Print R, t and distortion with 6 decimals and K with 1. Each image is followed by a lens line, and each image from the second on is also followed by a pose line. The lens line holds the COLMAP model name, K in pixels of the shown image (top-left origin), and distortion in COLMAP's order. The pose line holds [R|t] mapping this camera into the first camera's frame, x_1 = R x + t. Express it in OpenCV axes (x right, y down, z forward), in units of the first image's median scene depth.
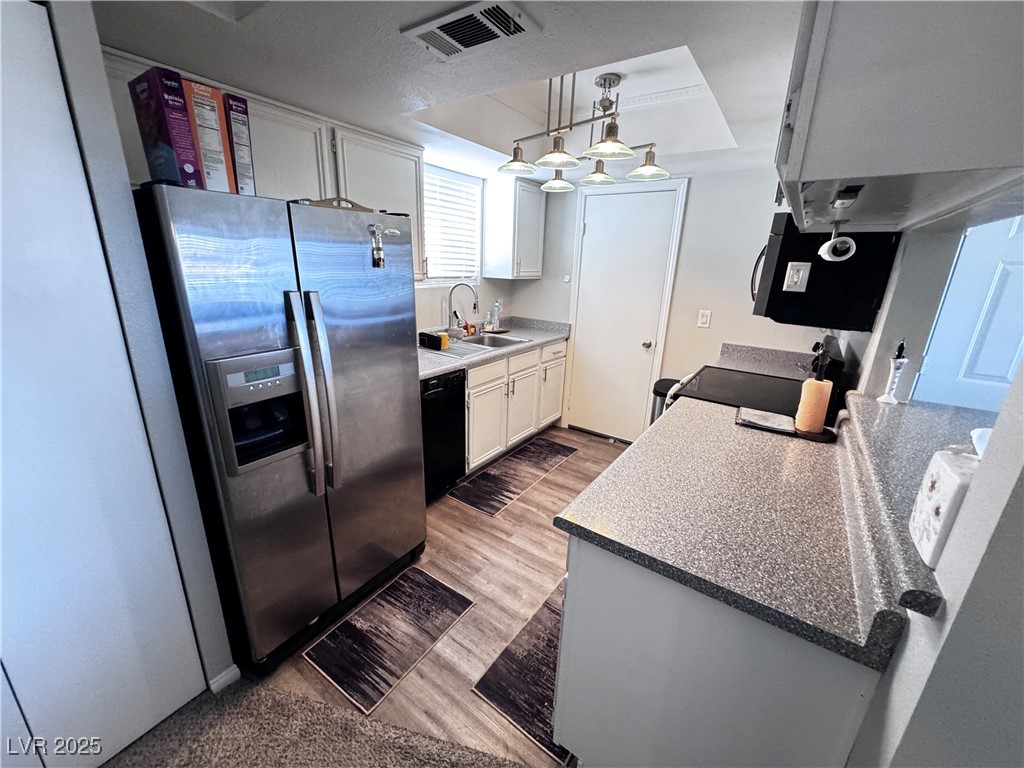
lens RADIAL K [[408.8, 0, 512.1], [0, 408.8, 382.6], [0, 0, 1]] dist [-0.000973, -0.000101]
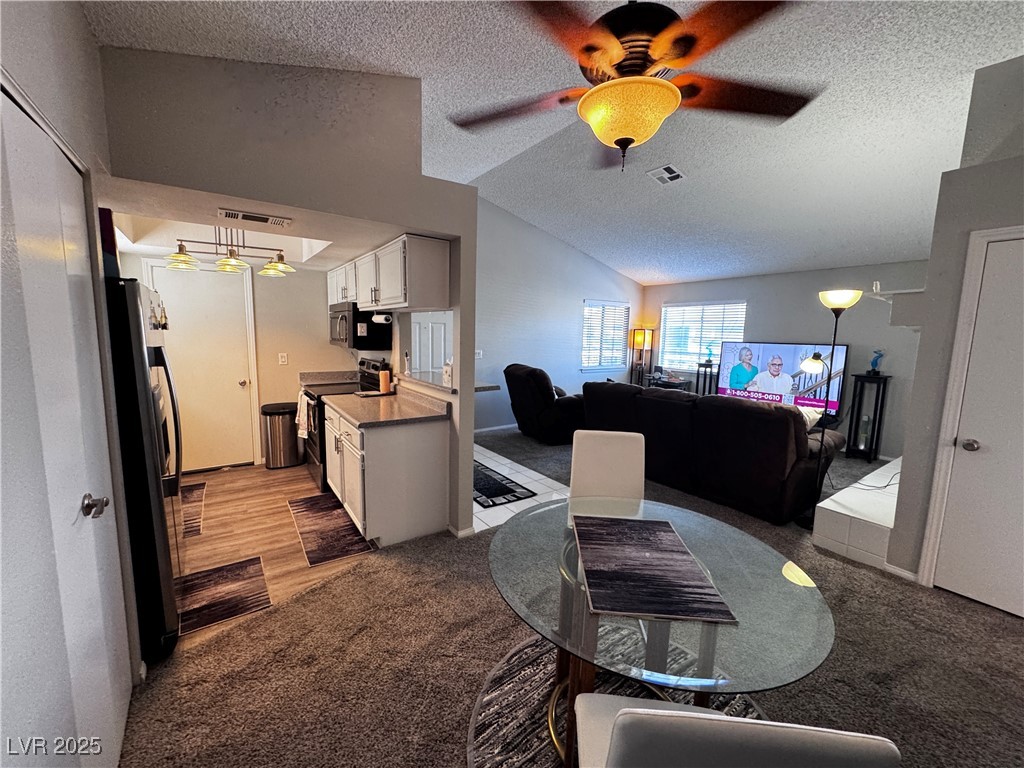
lens RADIAL K [[408.8, 0, 512.3], [0, 408.8, 382.8], [0, 0, 1]] dist [-0.000973, -0.000101]
pose [[0.339063, -0.145151, 0.929499, -1.106680], [0.262636, 0.963347, 0.054632, 0.114479], [-0.903360, 0.225596, 0.364757, -0.487985]]
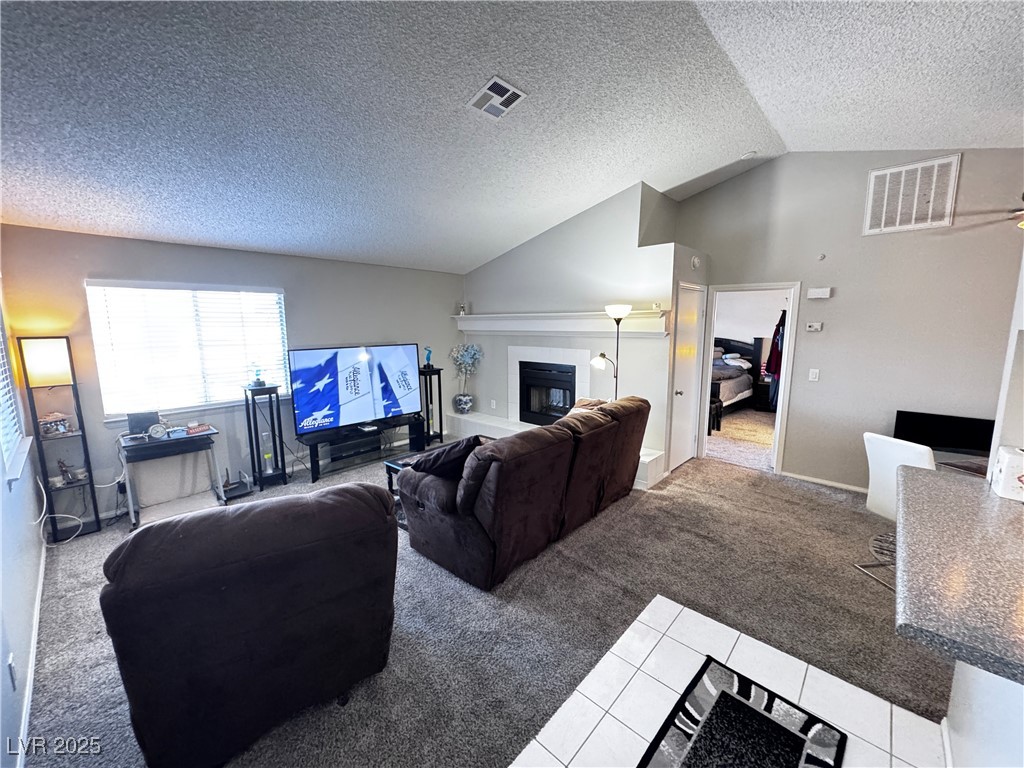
lens RADIAL K [[408.8, 0, 510.6], [0, 408.8, 384.7], [0, 0, 1]] dist [-0.000973, -0.000101]
pose [[-0.990011, -0.051077, 0.131412, 1.289758], [0.009788, 0.904923, 0.425462, -0.370501], [-0.140649, 0.422498, -0.895384, 1.104367]]
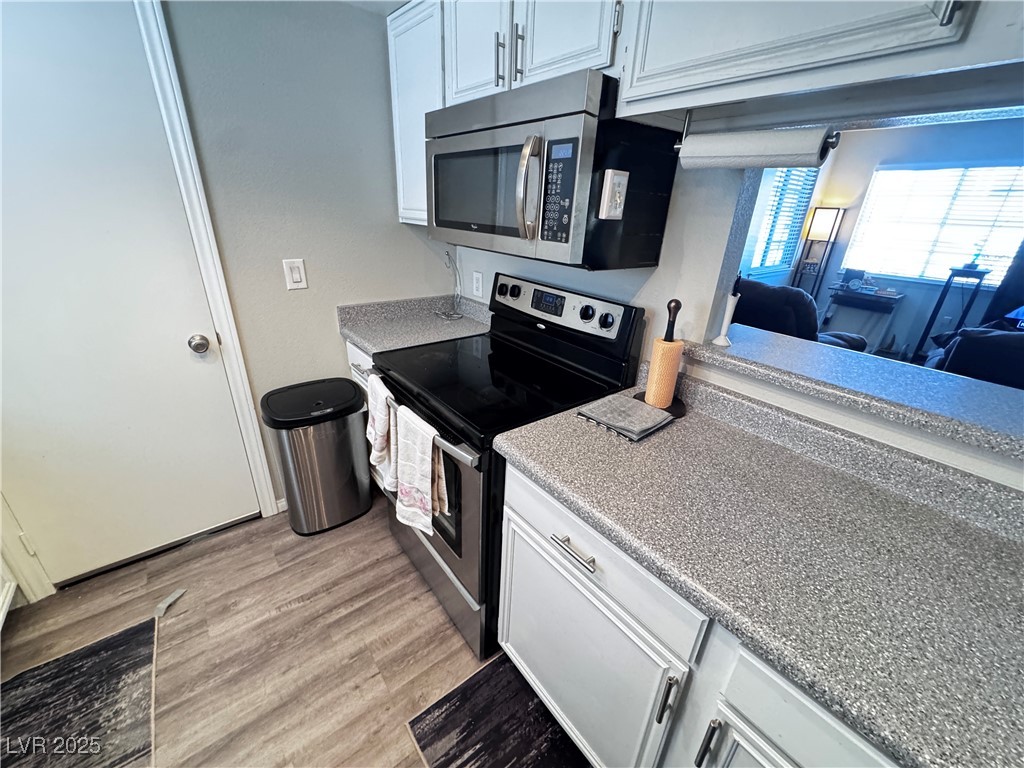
lens RADIAL K [[408.8, 0, 513.4], [0, 408.8, 381.6], [0, 0, 1]] dist [-0.000973, -0.000101]
pose [[0.279943, -0.401598, 0.871981, -0.016439], [0.246525, 0.907912, 0.339001, -0.234981], [-0.927824, 0.120064, 0.353168, 0.896397]]
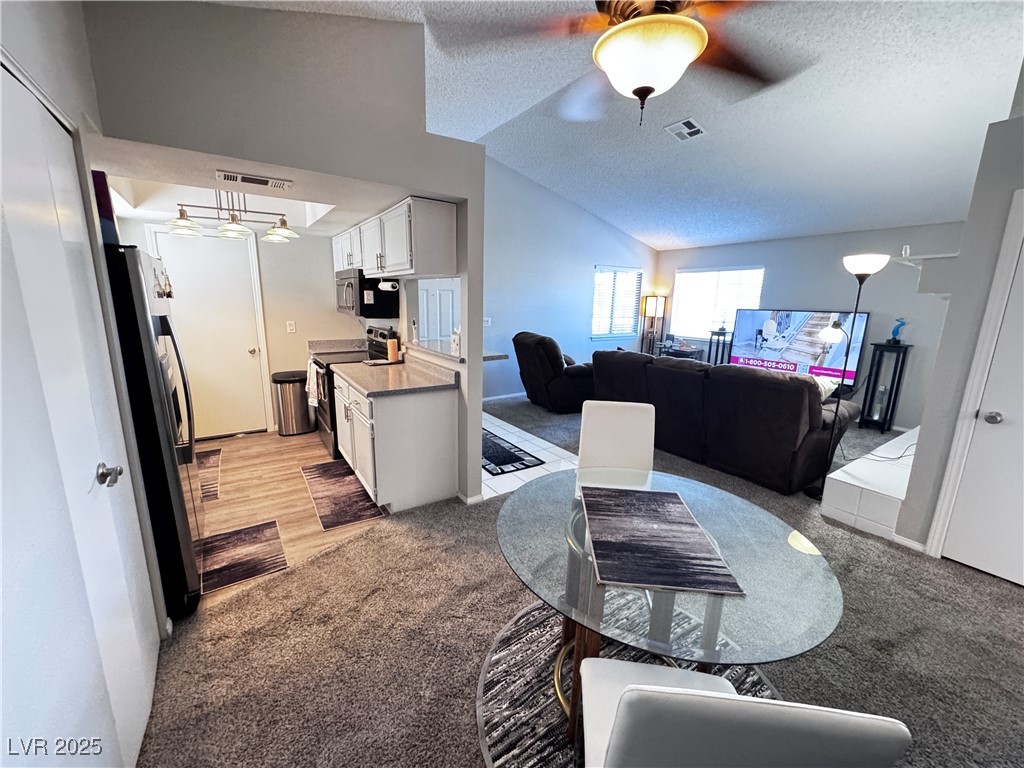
lens RADIAL K [[408.8, 0, 512.4], [0, 408.8, 382.9], [0, 0, 1]] dist [-0.000973, -0.000101]
pose [[0.359409, -0.217180, 0.907556, -1.087772], [0.262028, 0.956902, 0.125221, 0.110069], [-0.895638, 0.192799, 0.400826, -0.483223]]
